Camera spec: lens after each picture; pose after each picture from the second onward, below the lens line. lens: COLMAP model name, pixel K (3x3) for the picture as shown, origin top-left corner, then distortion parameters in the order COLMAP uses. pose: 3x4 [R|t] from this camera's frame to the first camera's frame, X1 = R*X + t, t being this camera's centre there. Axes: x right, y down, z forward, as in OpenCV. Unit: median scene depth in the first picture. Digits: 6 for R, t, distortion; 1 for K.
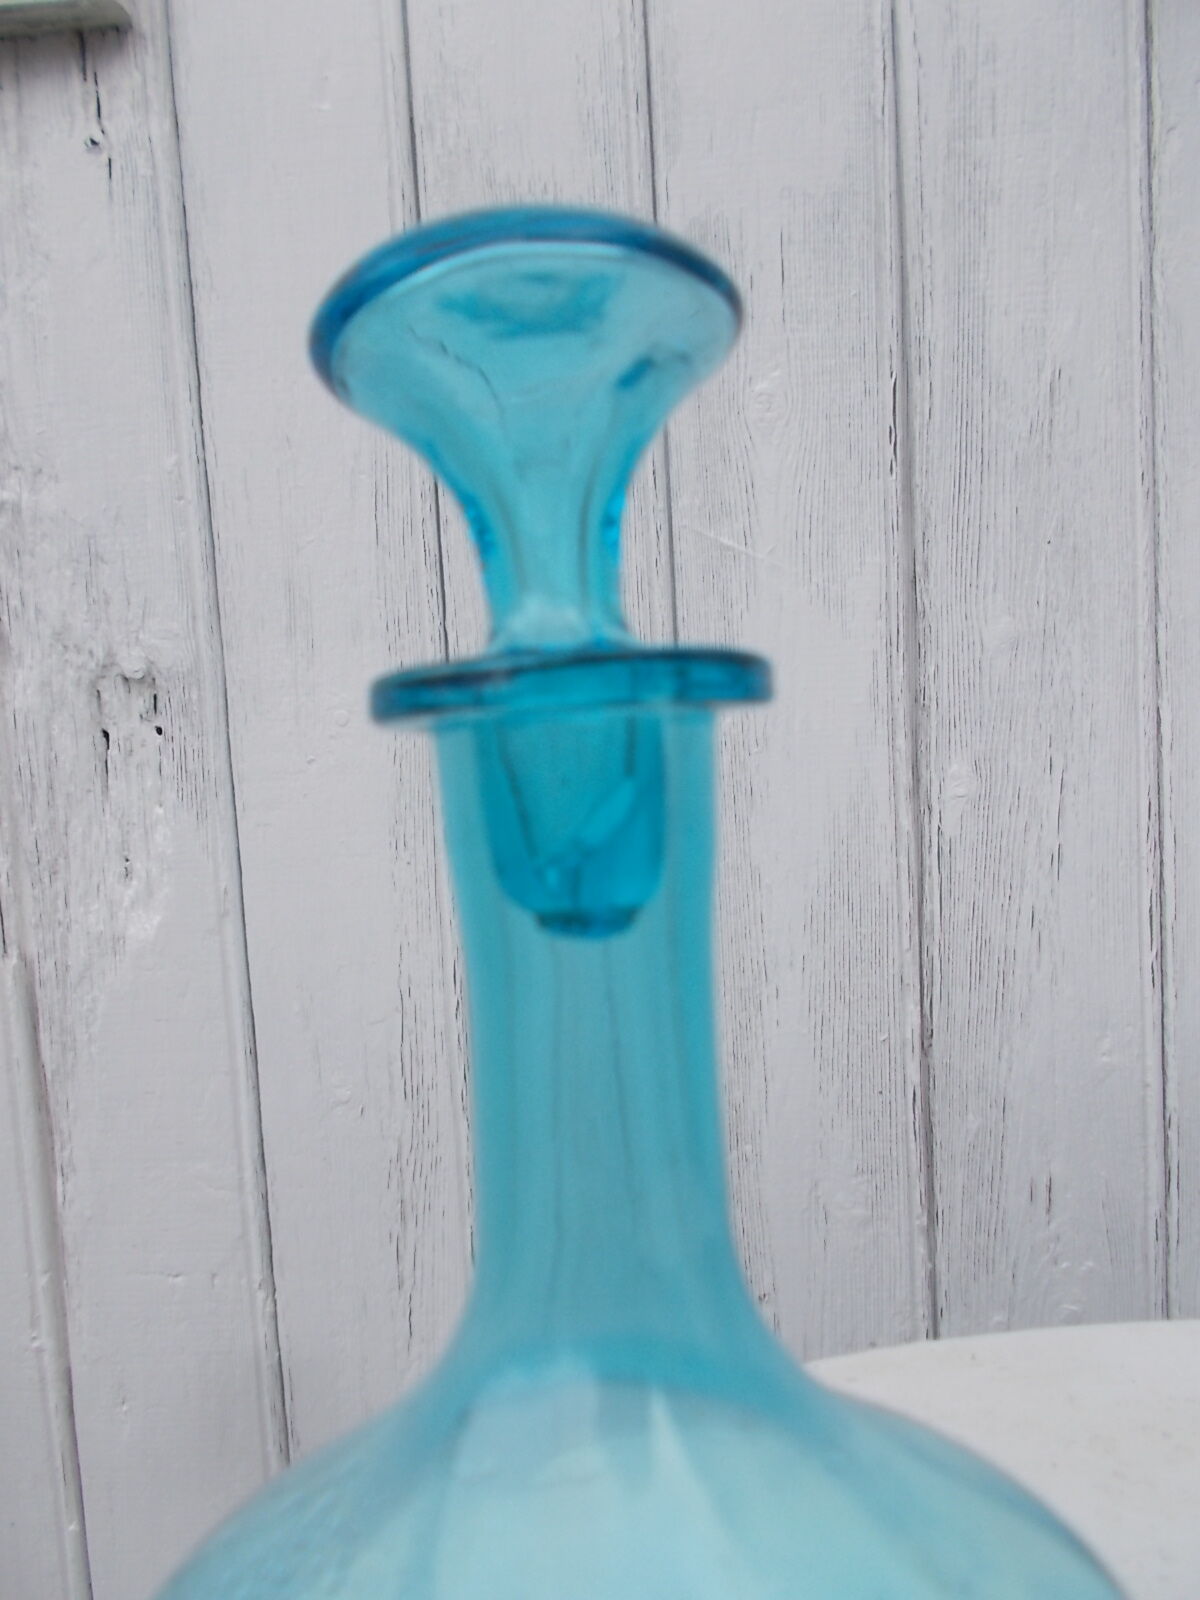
lens RADIAL K [[1261.8, 0, 598.1], [0, 1261.8, 819.2], [0, 0, 1]] dist [0.012227, -0.007508]
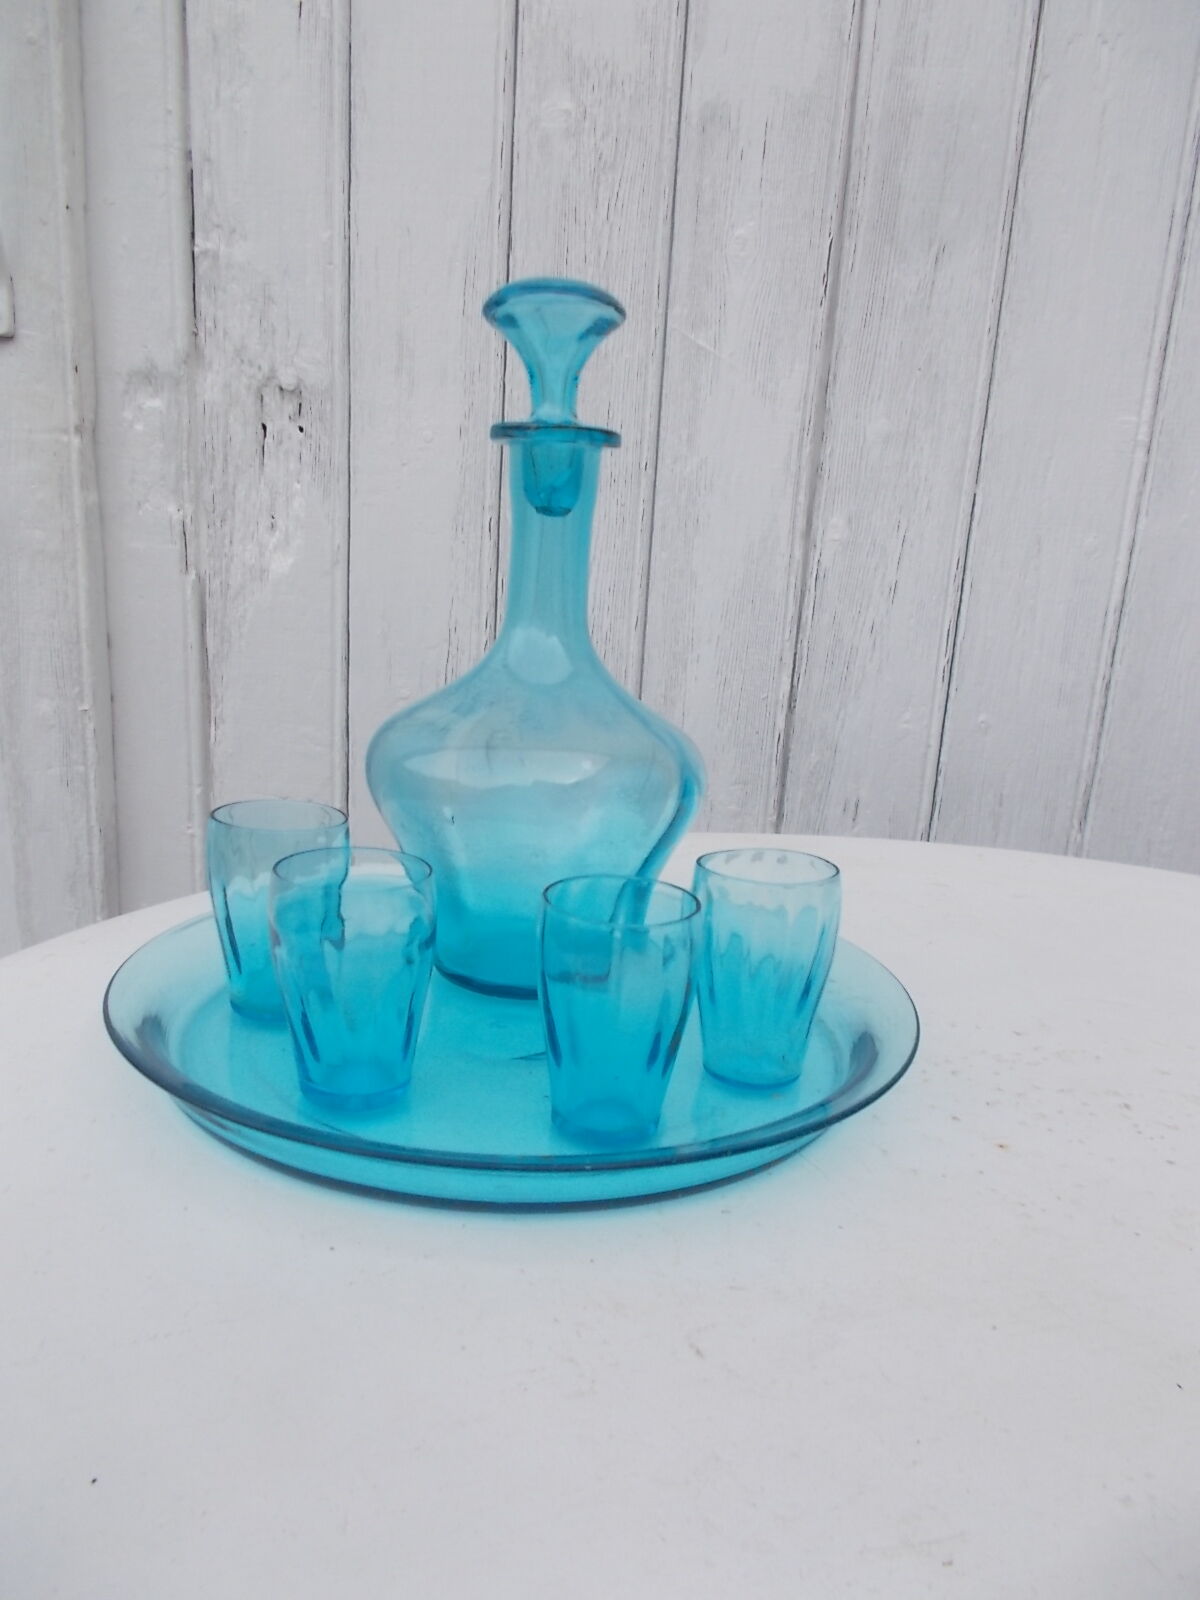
lens RADIAL K [[1319.5, 0, 616.2], [0, 1319.5, 801.4], [0, 0, 1]] dist [0.066072, -0.019107]
pose [[0.992809, 0.119705, 0.000366, 0.064601], [-0.118108, 0.979057, 0.165825, 0.054268], [0.019492, -0.164676, 0.986155, -0.591117]]
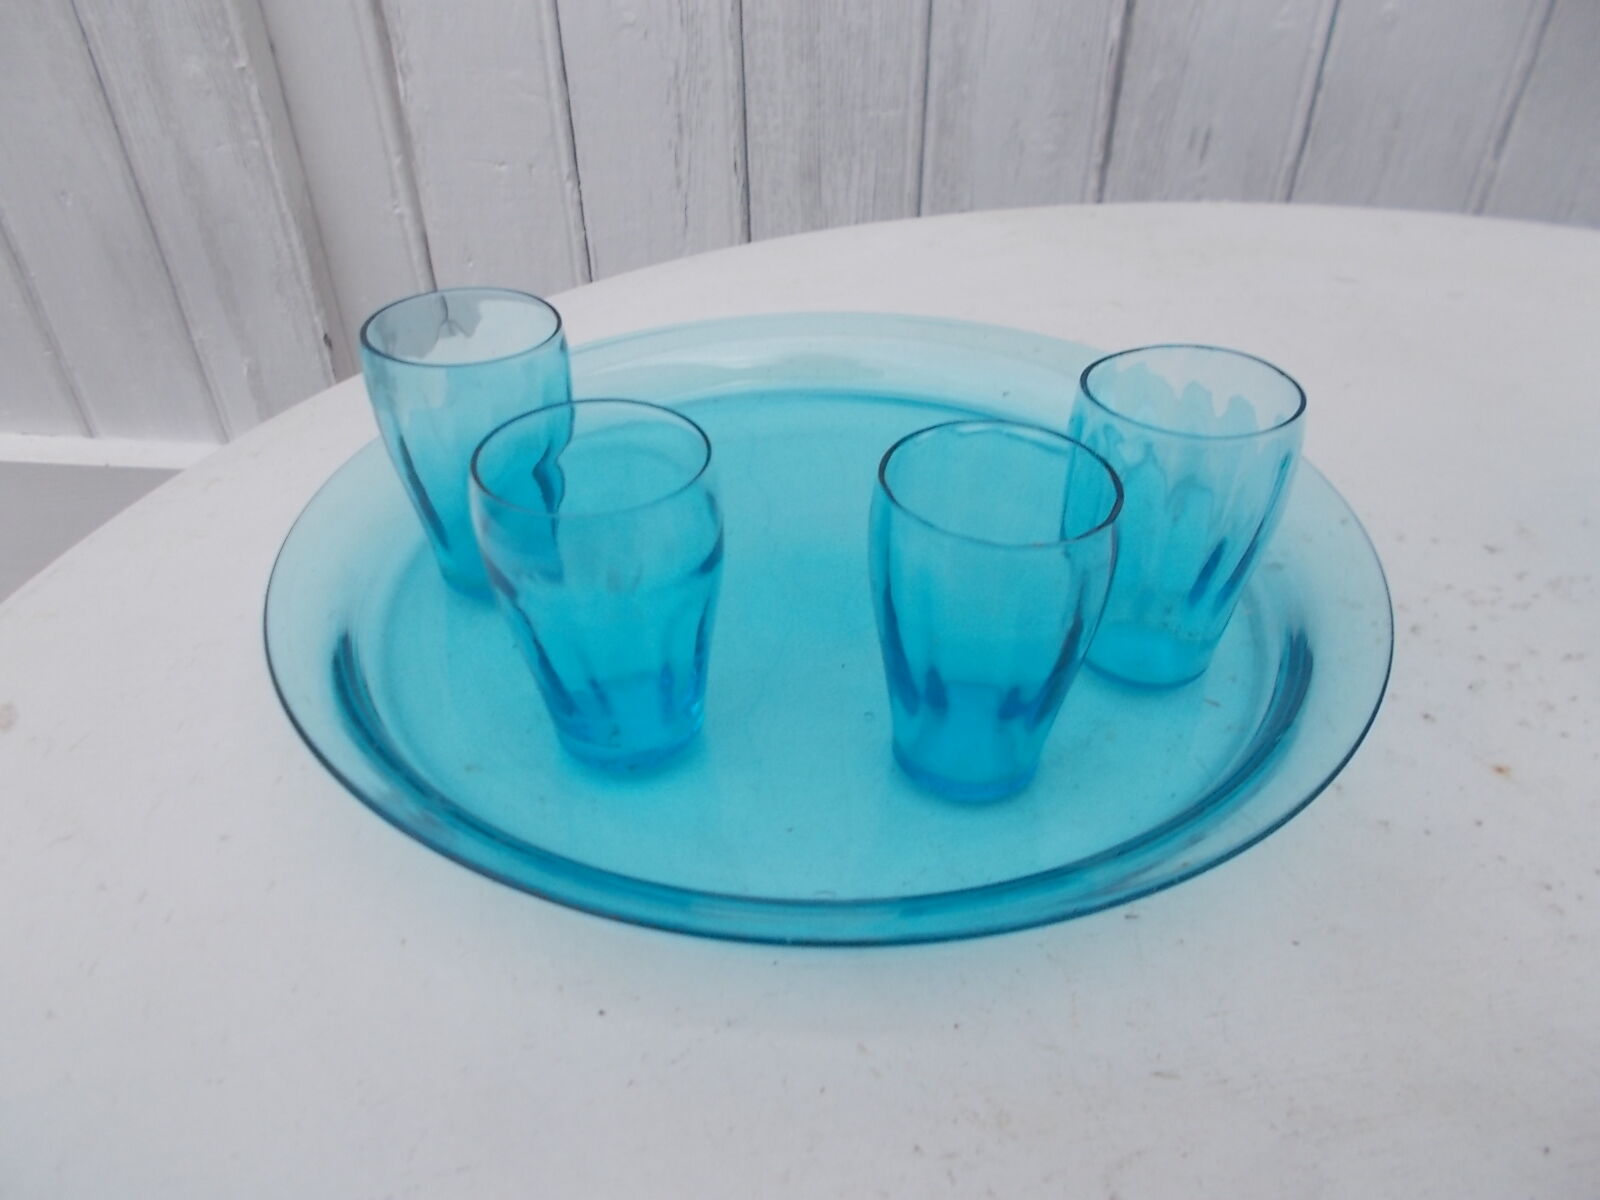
lens RADIAL K [[1261.8, 0, 800.0], [0, 1261.8, 600.0], [0, 0, 1]] dist [0.012227, -0.007508]
pose [[0.996911, 0.076001, -0.019820, 0.023021], [-0.052766, 0.834982, 0.547741, 0.016738], [0.058179, -0.545003, 0.836413, -0.286713]]
